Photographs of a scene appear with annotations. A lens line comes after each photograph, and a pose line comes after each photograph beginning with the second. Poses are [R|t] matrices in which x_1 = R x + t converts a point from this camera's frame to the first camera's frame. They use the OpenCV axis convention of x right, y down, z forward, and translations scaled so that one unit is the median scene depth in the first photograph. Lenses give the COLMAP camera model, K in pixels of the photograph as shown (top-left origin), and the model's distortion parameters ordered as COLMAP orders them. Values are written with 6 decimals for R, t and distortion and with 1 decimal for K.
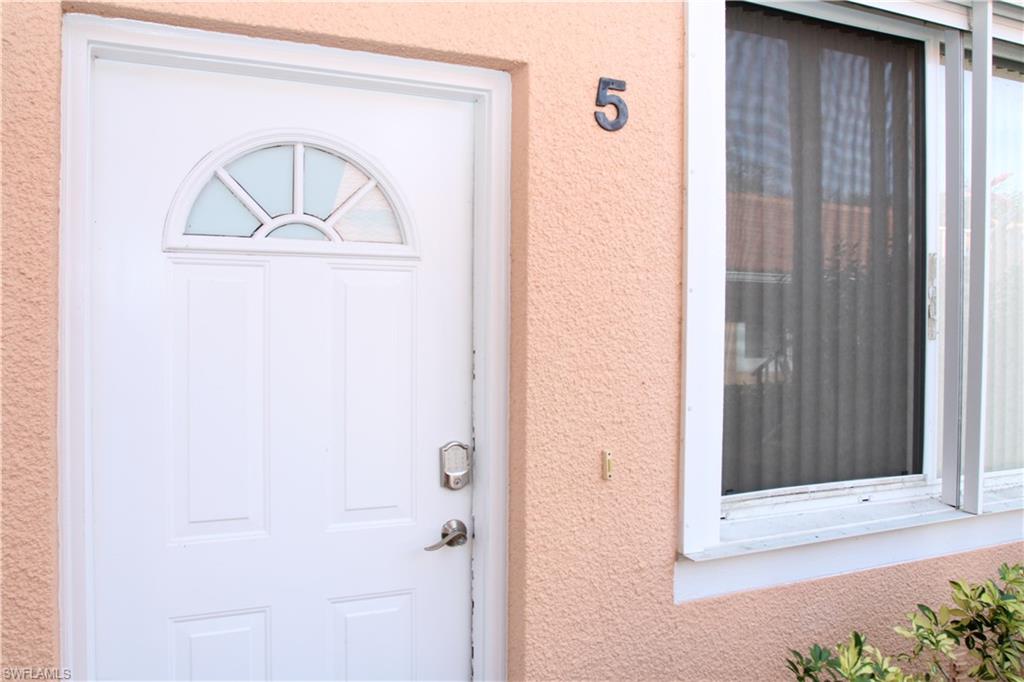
lens RADIAL K [[810.8, 0, 512.0], [0, 810.8, 341.0], [0, 0, 1]] dist [-0.088668, 0.077445]
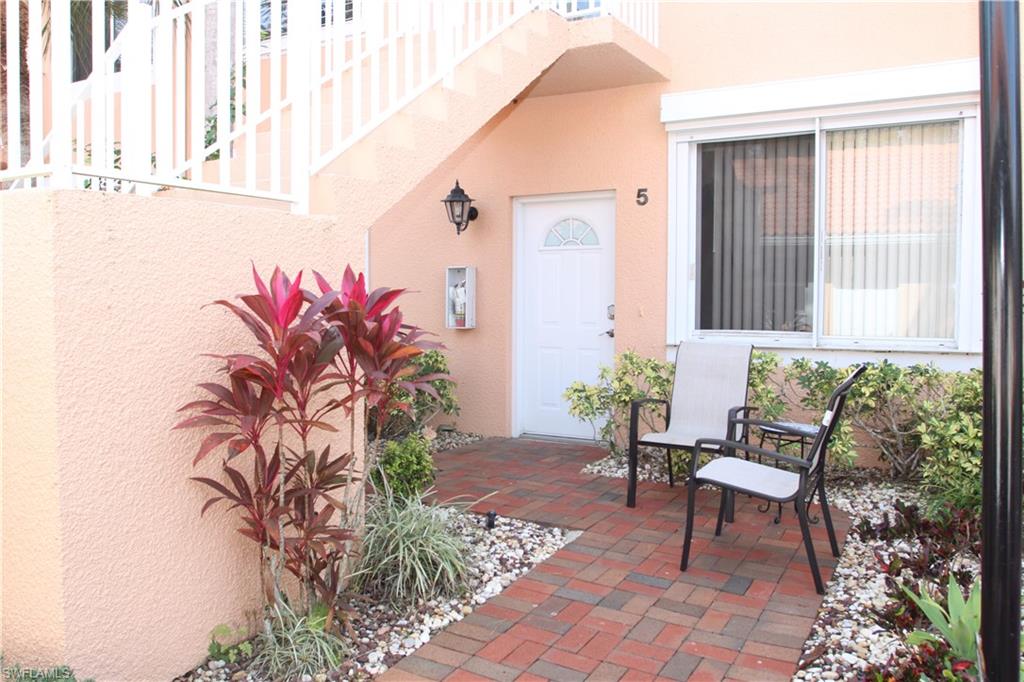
lens RADIAL K [[810.8, 0, 512.0], [0, 810.8, 341.0], [0, 0, 1]] dist [-0.088668, 0.077445]
pose [[0.586588, 0.041647, -0.808814, 2.403860], [-0.011952, 0.999013, 0.042773, 0.140137], [0.809797, -0.015423, 0.586507, -1.270608]]
